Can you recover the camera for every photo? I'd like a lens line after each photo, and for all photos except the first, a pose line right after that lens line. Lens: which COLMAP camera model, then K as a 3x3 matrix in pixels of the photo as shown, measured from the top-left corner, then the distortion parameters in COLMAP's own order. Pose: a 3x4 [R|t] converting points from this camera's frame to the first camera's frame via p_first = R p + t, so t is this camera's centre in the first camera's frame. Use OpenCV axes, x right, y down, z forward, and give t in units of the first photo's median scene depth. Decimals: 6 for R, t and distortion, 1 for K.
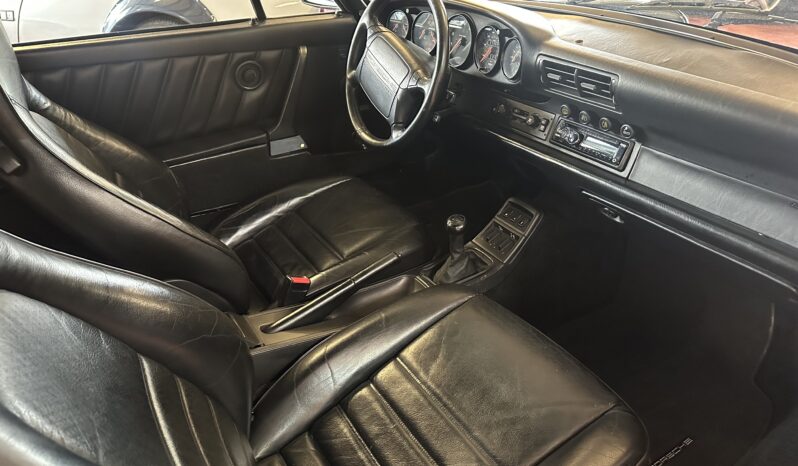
lens RADIAL K [[542.8, 0, 379.3], [0, 542.8, 230.6], [0, 0, 1]] dist [0.127880, -0.202229]
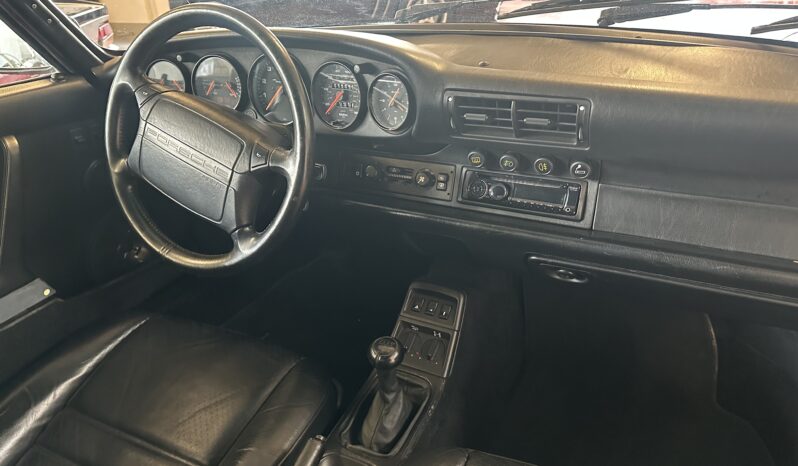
lens RADIAL K [[542.8, 0, 379.3], [0, 542.8, 230.6], [0, 0, 1]] dist [0.127880, -0.202229]
pose [[0.847741, -0.258656, 0.463068, -0.124735], [0.293641, 0.955909, -0.003627, -0.145637], [-0.441713, 0.139051, 0.886315, 0.381334]]
